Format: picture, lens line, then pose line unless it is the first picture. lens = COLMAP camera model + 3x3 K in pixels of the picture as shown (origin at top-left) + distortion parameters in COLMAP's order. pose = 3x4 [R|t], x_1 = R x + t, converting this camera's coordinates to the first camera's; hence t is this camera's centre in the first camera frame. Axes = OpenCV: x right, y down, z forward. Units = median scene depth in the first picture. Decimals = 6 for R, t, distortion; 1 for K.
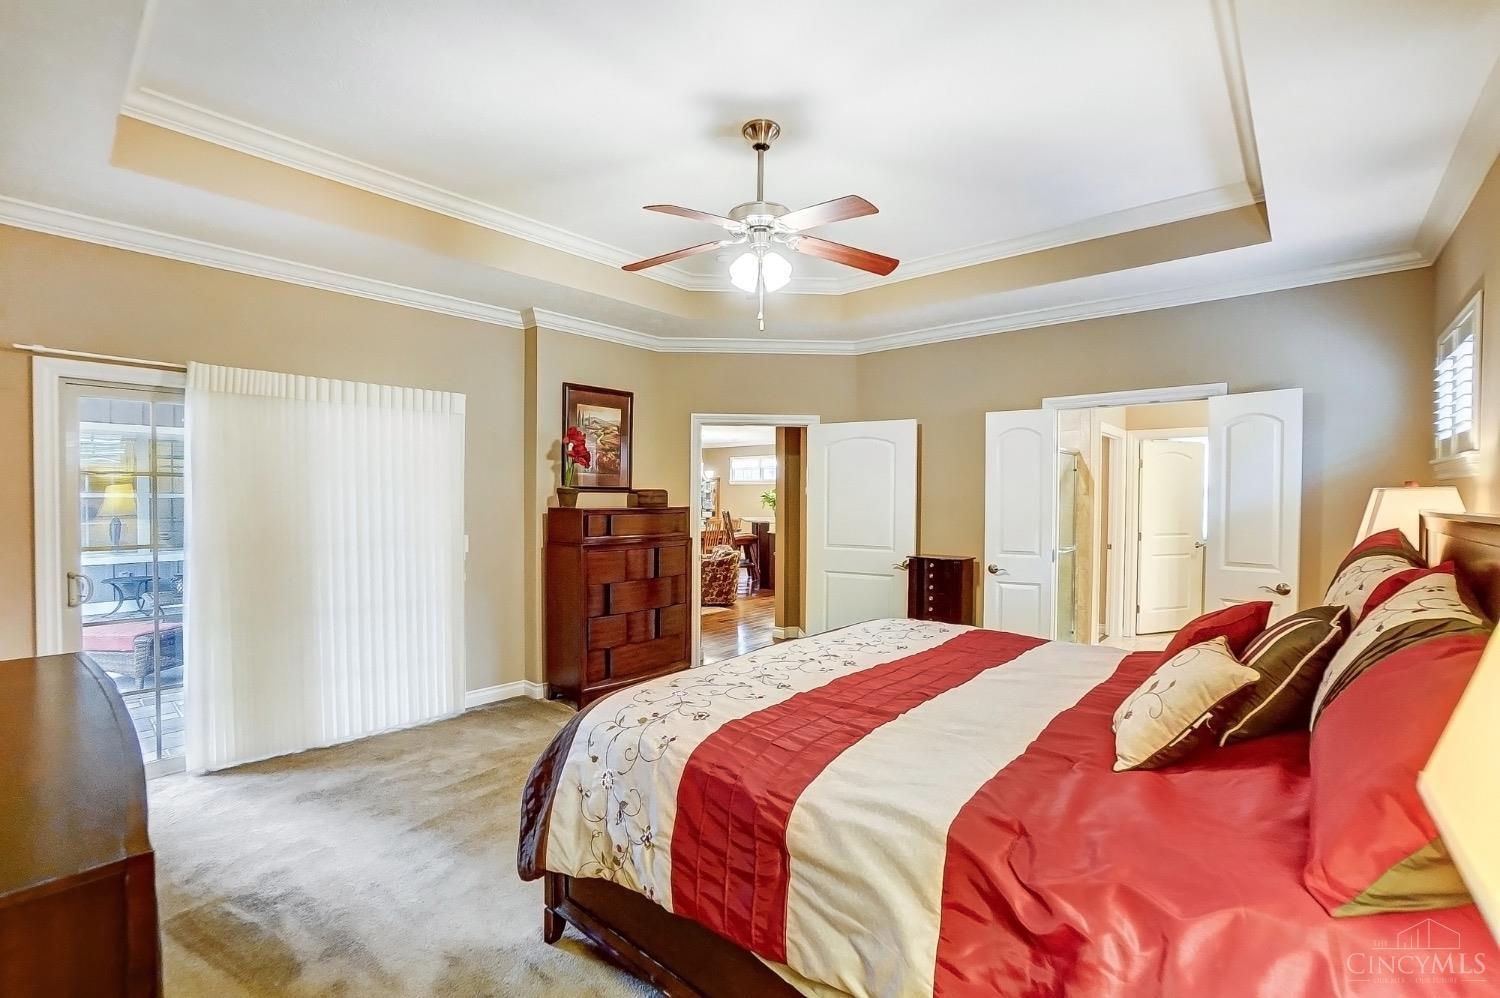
lens RADIAL K [[662.5, 0, 752.7], [0, 662.5, 504.1], [0, 0, 1]] dist [-0.054844, 0.015071]
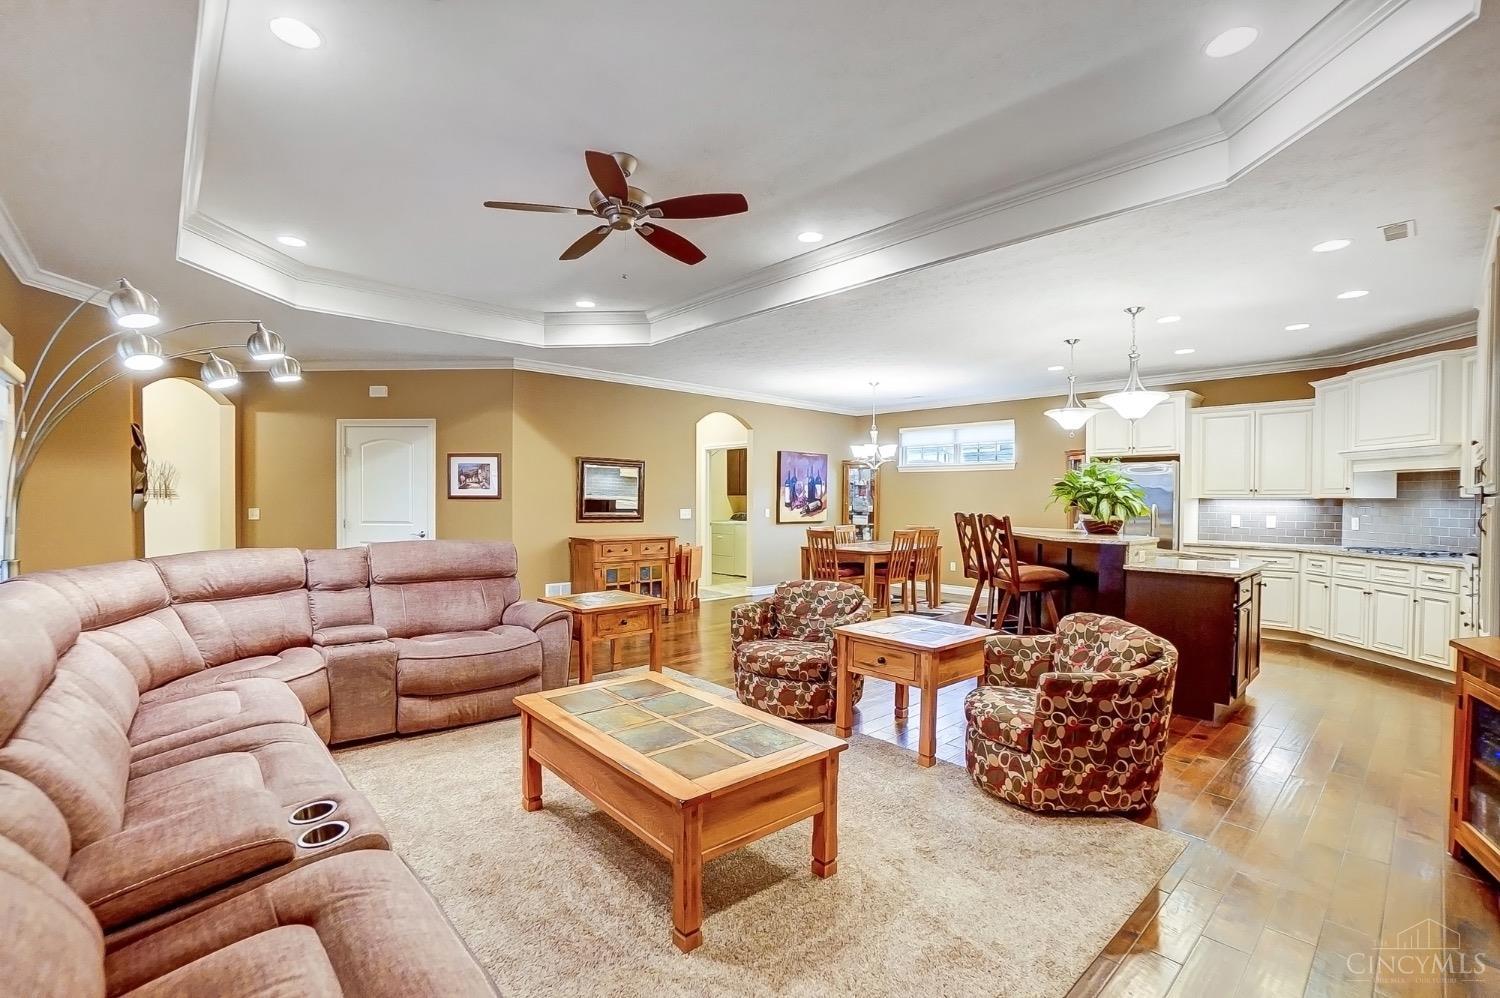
lens RADIAL K [[662.5, 0, 743.5], [0, 662.5, 507.9], [0, 0, 1]] dist [-0.054844, 0.015071]
pose [[0.993354, 0.008316, -0.114801, -0.109932], [-0.007951, 0.999962, 0.003637, 0.003069], [0.114827, -0.002700, 0.993382, 0.366501]]
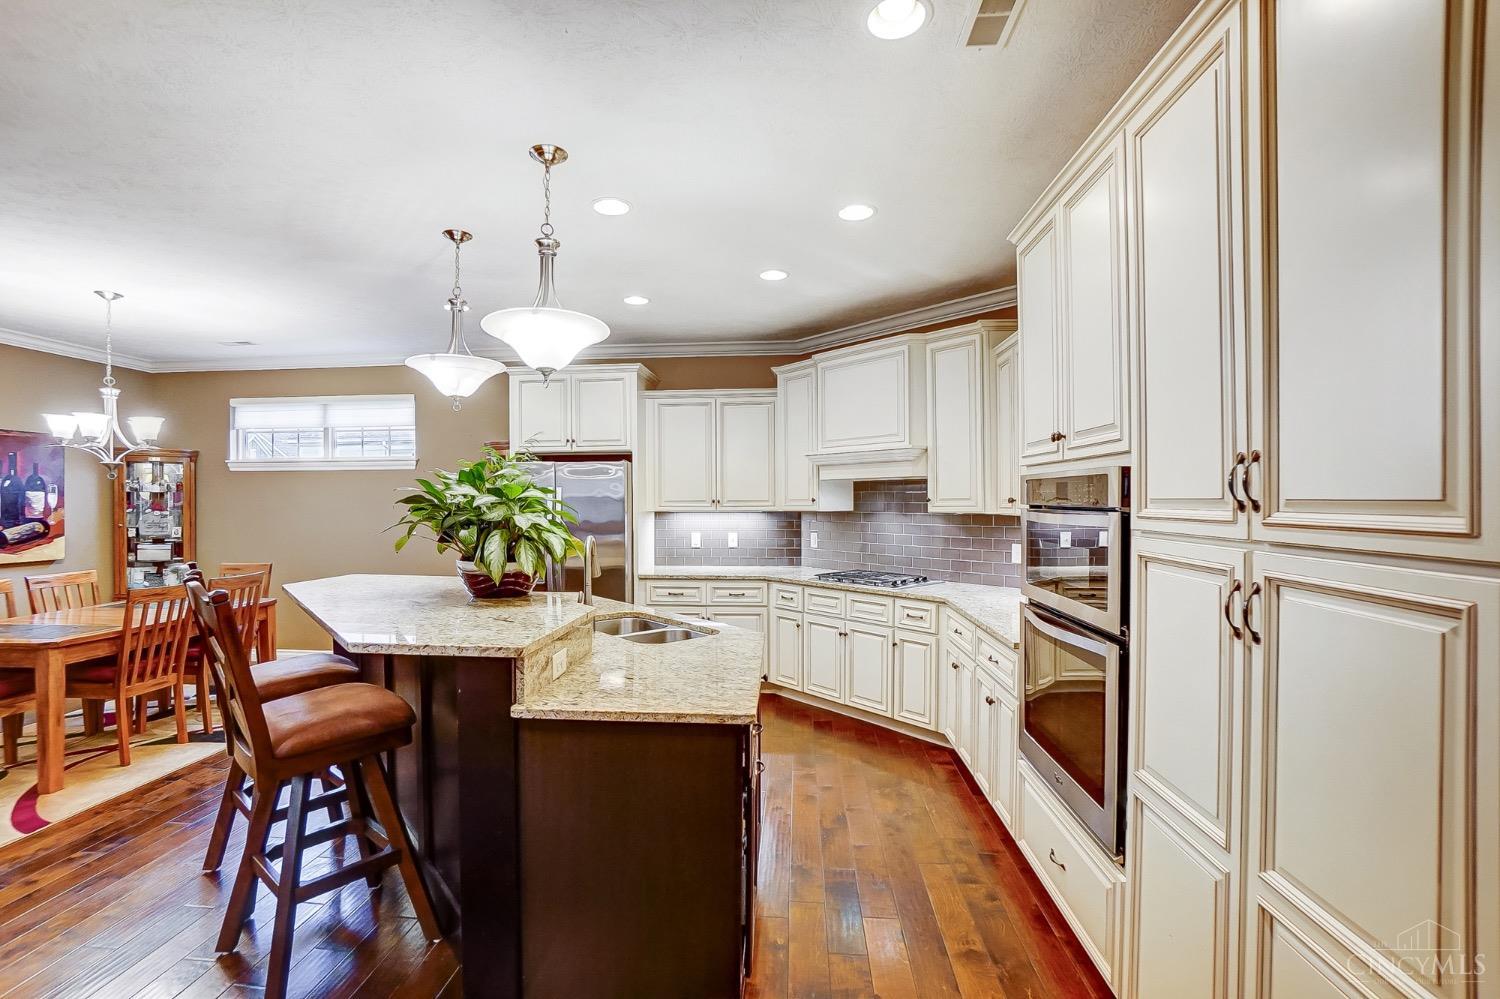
lens RADIAL K [[662.5, 0, 744.9], [0, 662.5, 504.4], [0, 0, 1]] dist [-0.054844, 0.015071]
pose [[0.801567, -0.006000, 0.597874, -0.019079], [0.009164, 0.999955, -0.002251, -0.006758], [-0.597834, 0.007284, 0.801587, 0.538868]]
